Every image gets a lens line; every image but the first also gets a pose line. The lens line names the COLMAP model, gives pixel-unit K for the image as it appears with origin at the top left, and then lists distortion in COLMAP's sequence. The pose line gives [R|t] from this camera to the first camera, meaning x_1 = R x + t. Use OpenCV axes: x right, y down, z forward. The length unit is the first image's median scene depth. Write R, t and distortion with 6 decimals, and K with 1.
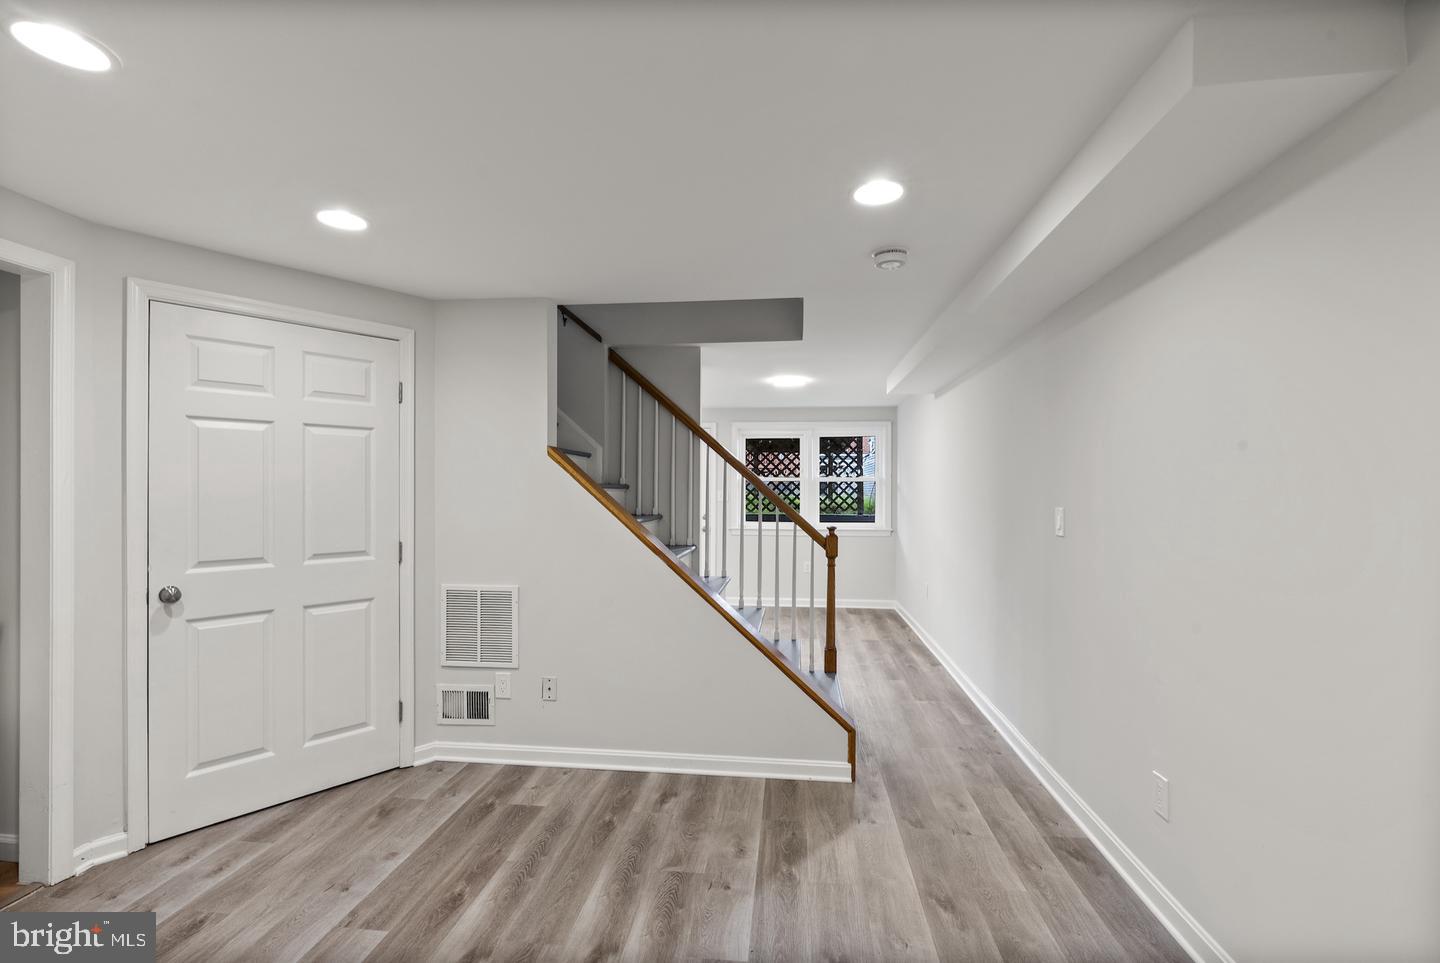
lens RADIAL K [[657.6, 0, 720.0], [0, 657.6, 481.5], [0, 0, 1]] dist [0.000372, -0.000029]
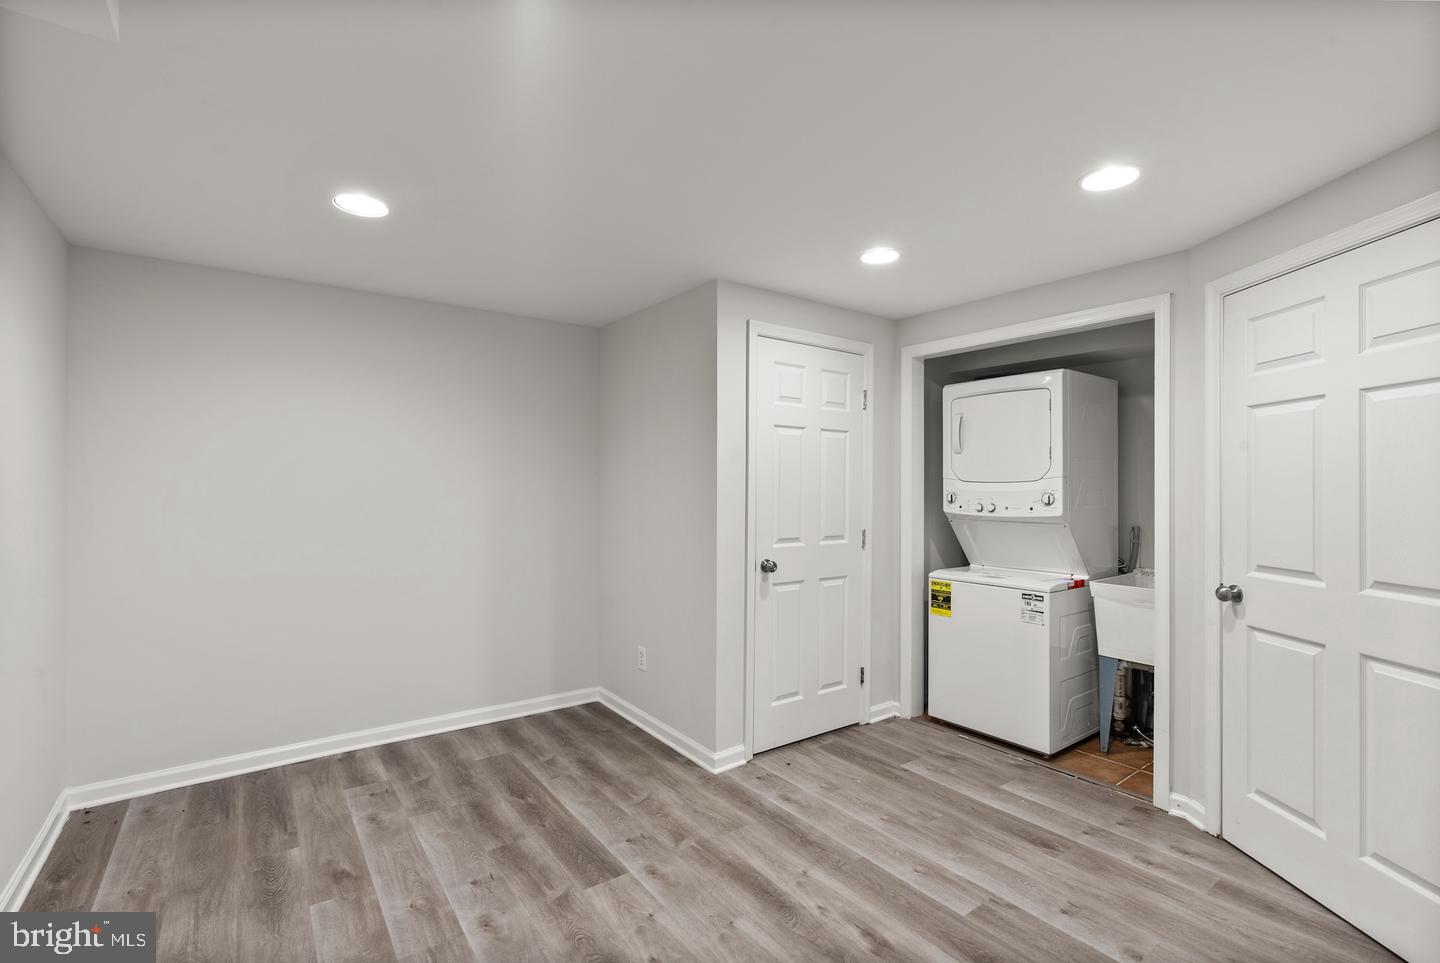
lens RADIAL K [[657.6, 0, 720.0], [0, 657.6, 481.5], [0, 0, 1]] dist [0.000372, -0.000029]
pose [[-0.732665, -0.011379, -0.680494, 0.379077], [-0.000423, 0.999868, -0.016265, 0.022921], [0.680589, -0.011629, -0.732573, 1.201520]]
